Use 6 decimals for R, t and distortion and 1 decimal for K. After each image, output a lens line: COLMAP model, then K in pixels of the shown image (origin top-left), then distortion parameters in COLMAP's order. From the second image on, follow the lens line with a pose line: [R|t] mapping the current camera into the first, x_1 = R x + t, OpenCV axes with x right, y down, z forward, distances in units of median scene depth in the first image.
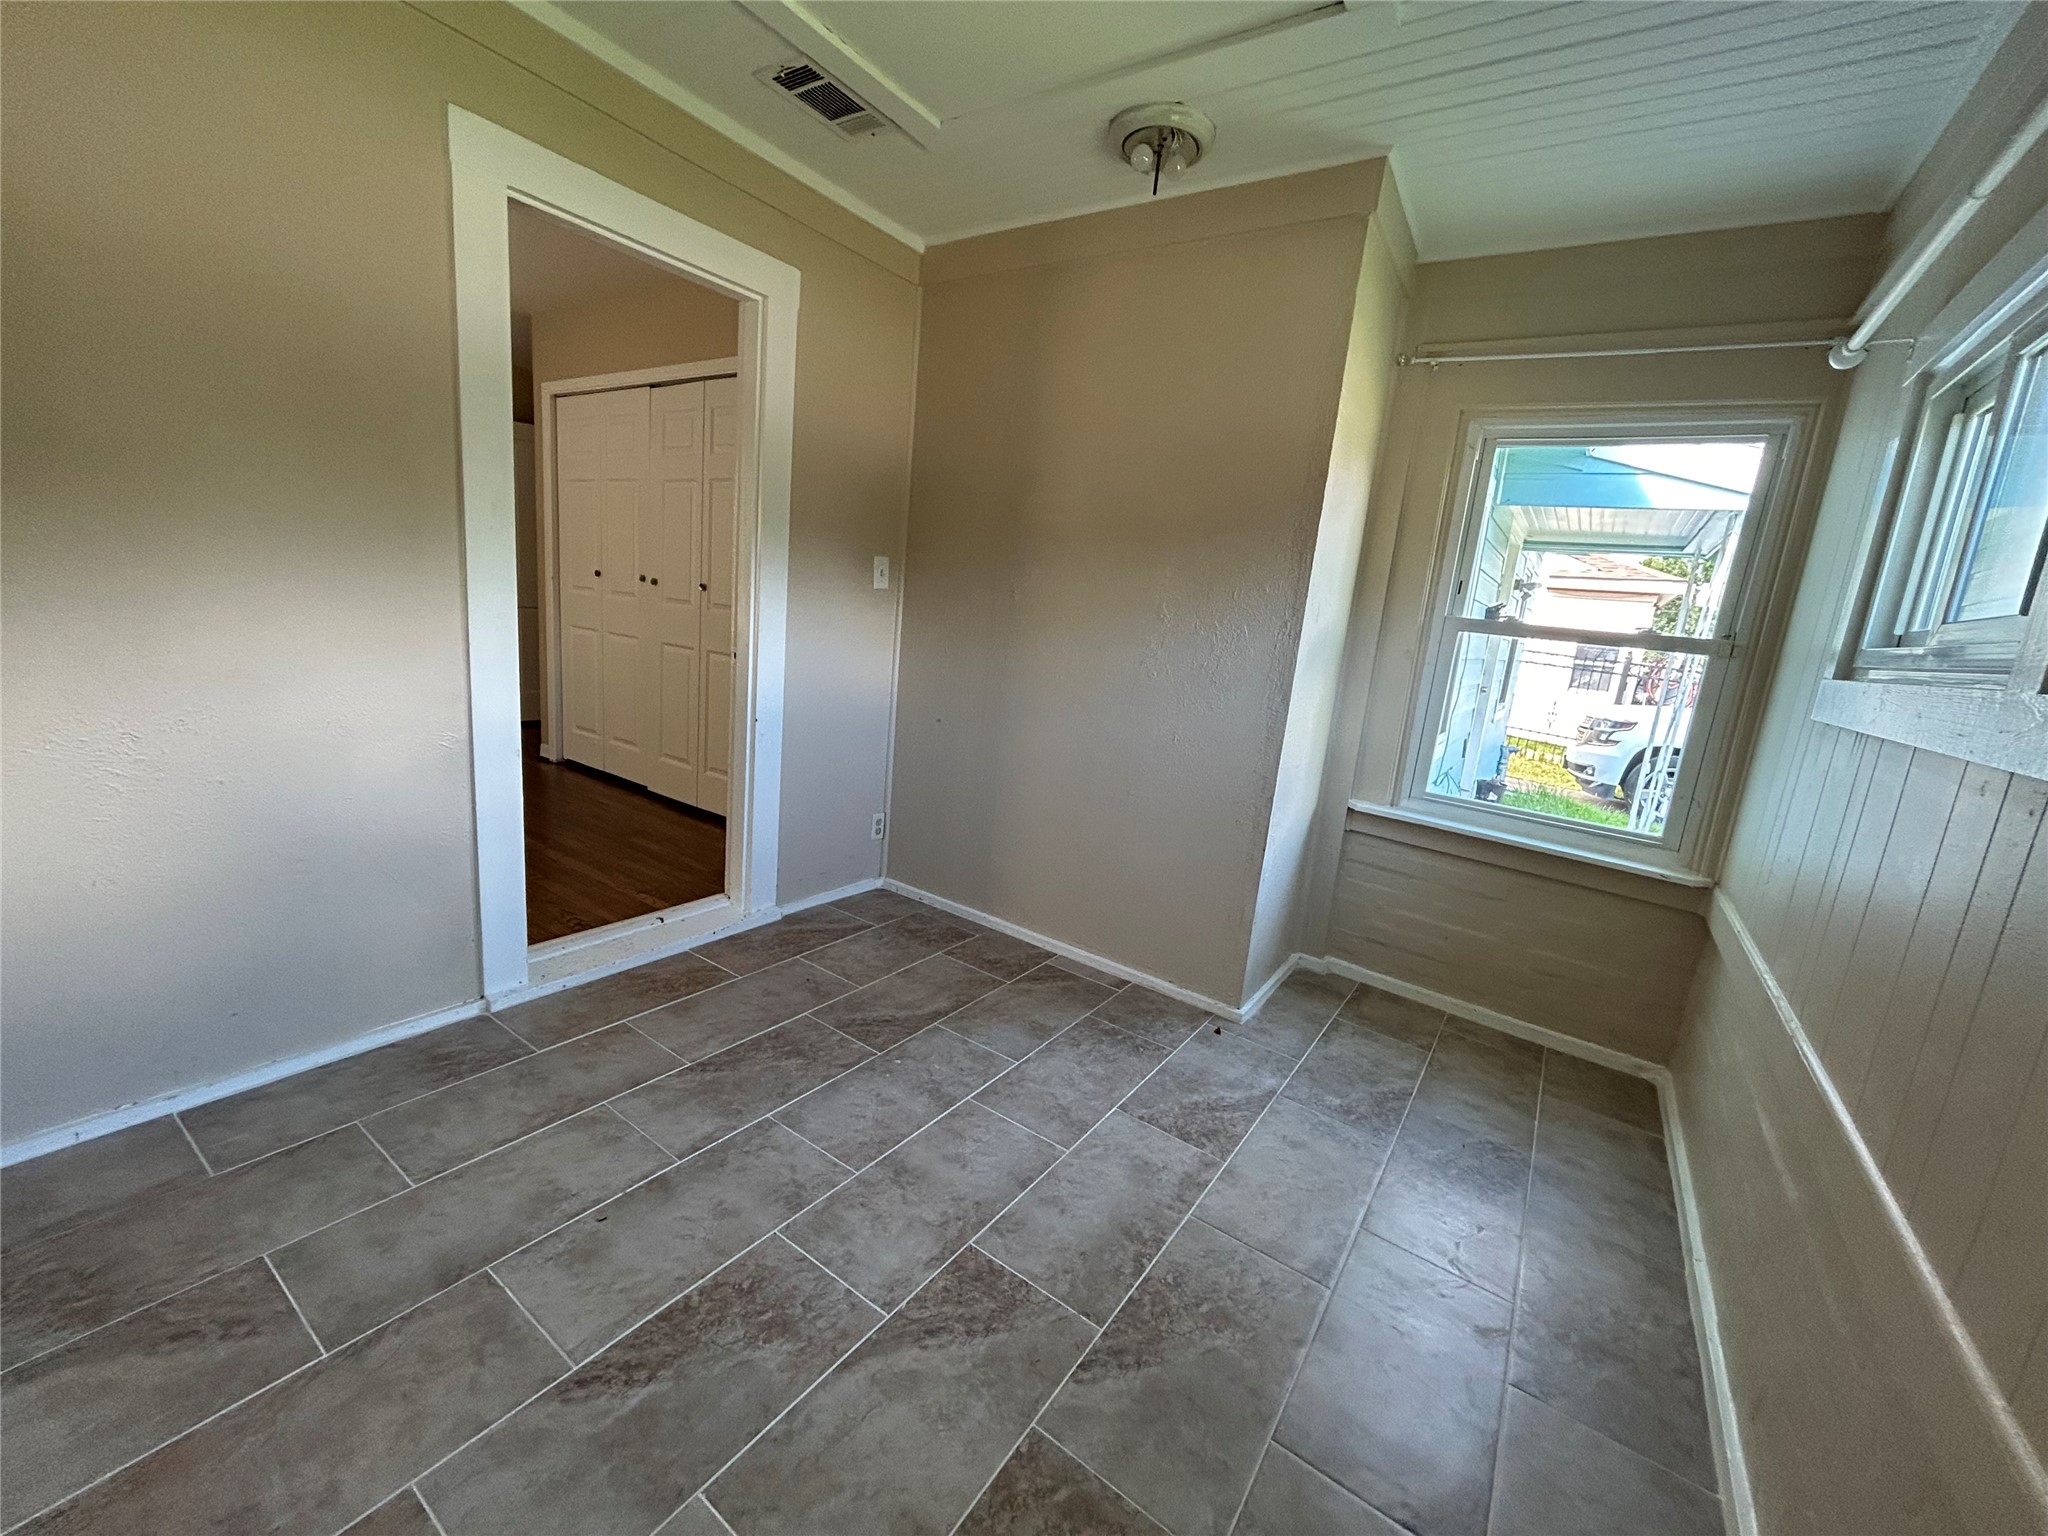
lens RADIAL K [[825.5, 0, 1024.0], [0, 825.5, 768.0], [0, 0, 1]] dist [-0.000669, 0.000342]
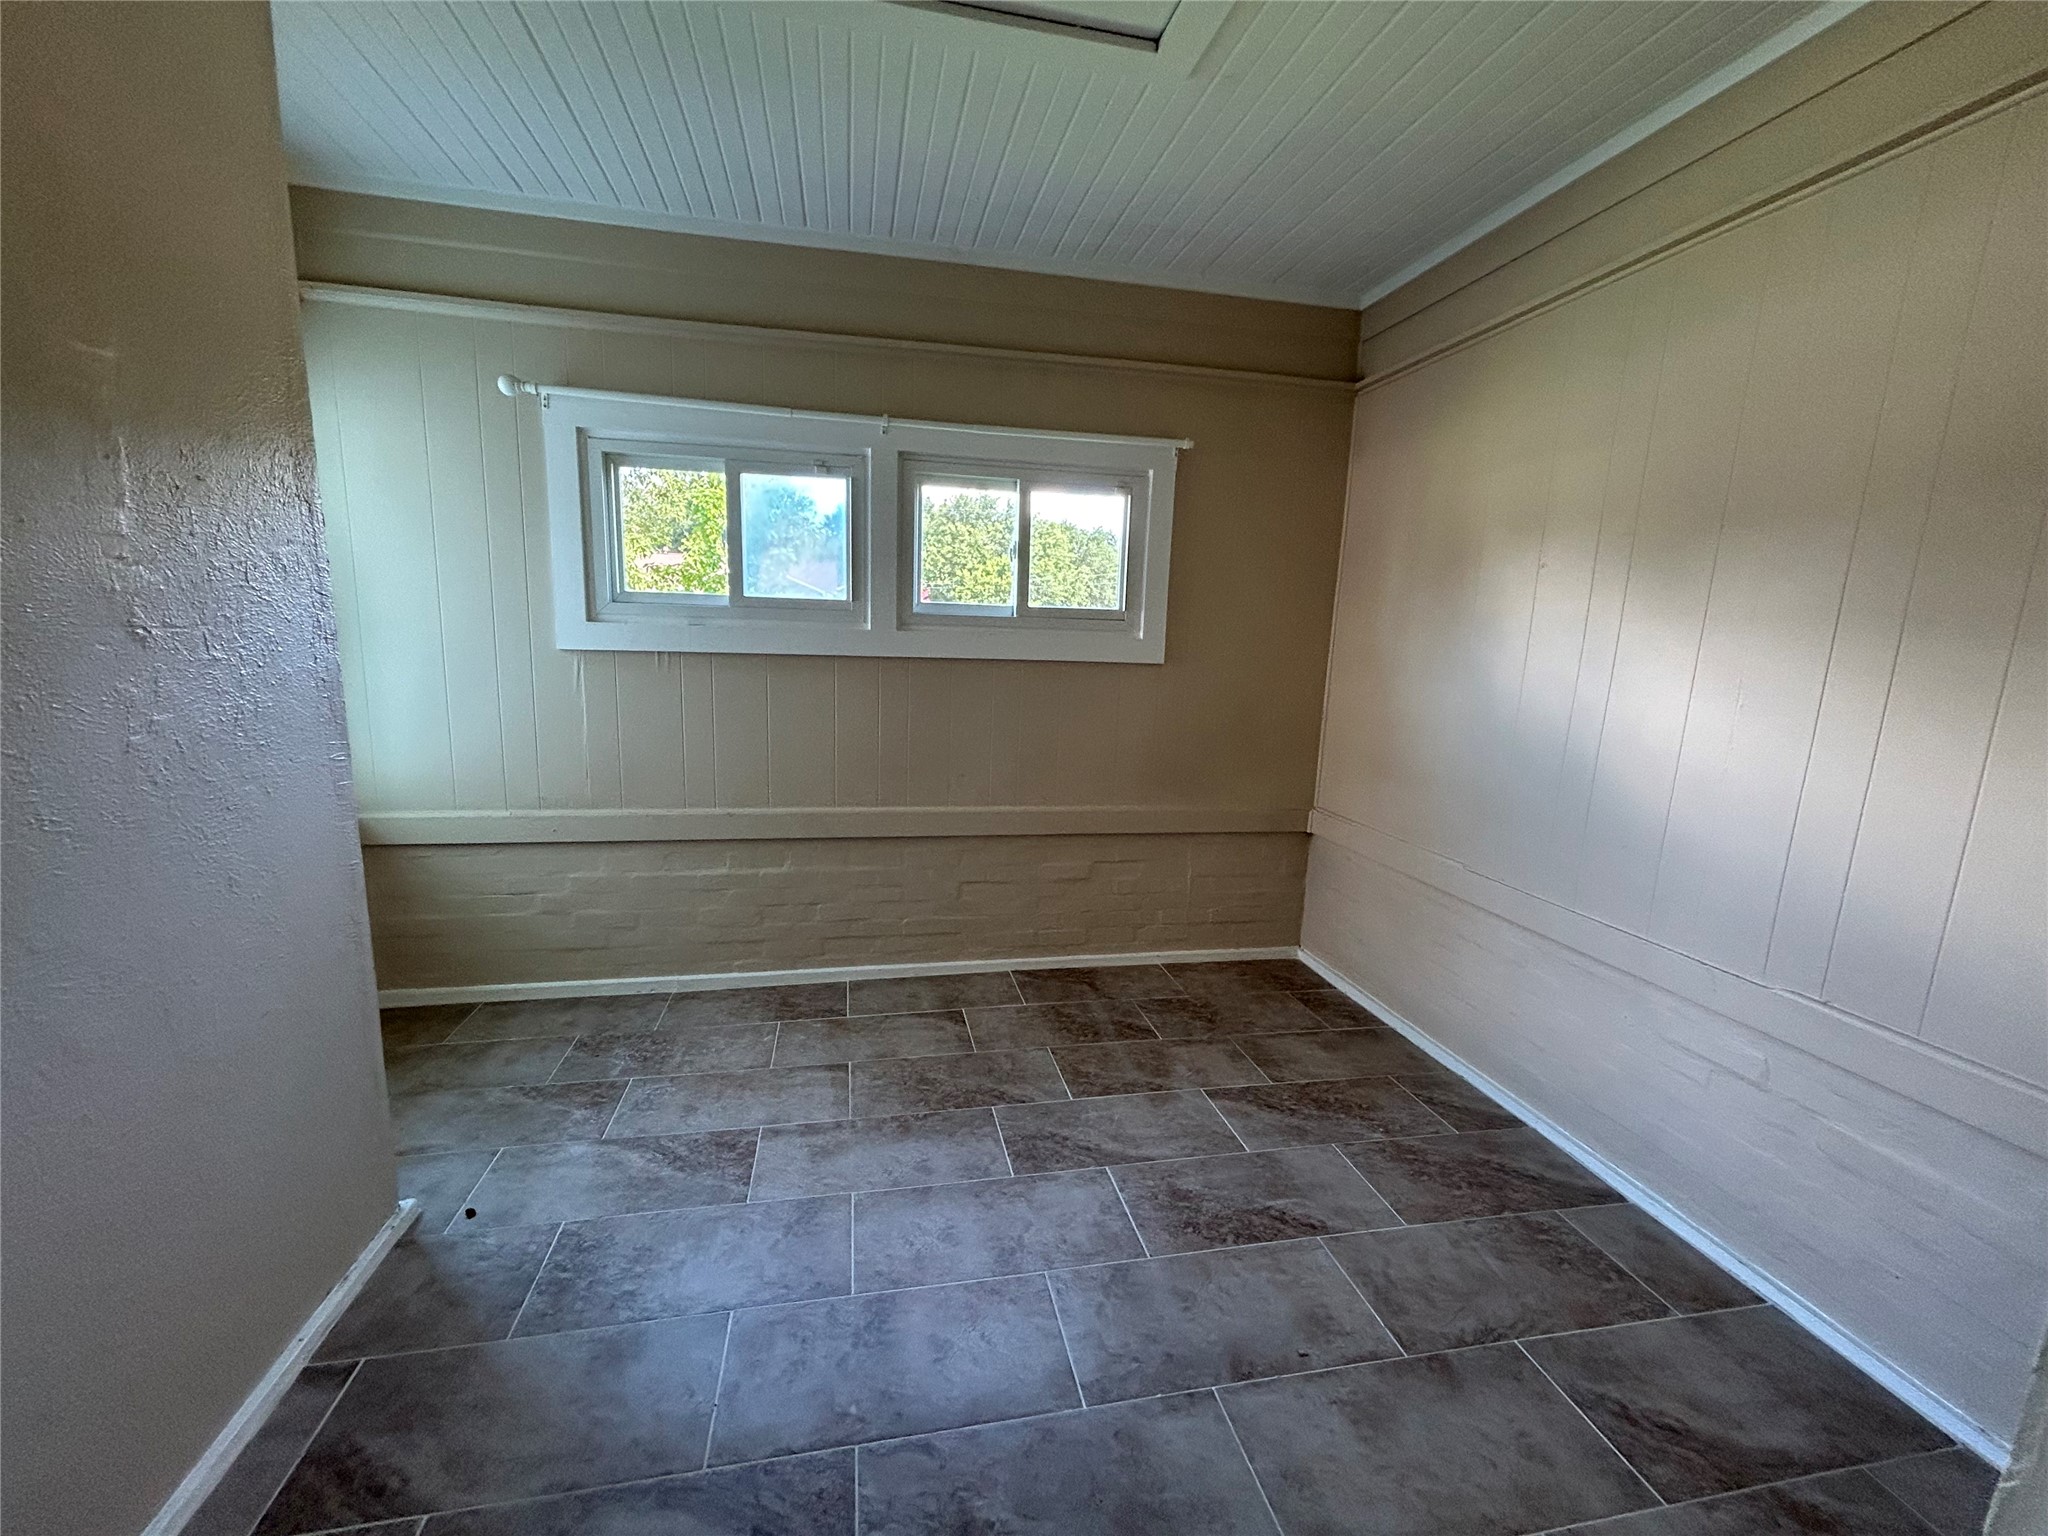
lens RADIAL K [[825.5, 0, 1024.0], [0, 825.5, 768.0], [0, 0, 1]] dist [-0.000669, 0.000342]
pose [[-0.709737, -0.240445, 0.662163, -0.756767], [0.038401, 0.925347, 0.377172, -0.442580], [-0.703419, 0.293121, -0.647520, 1.654882]]
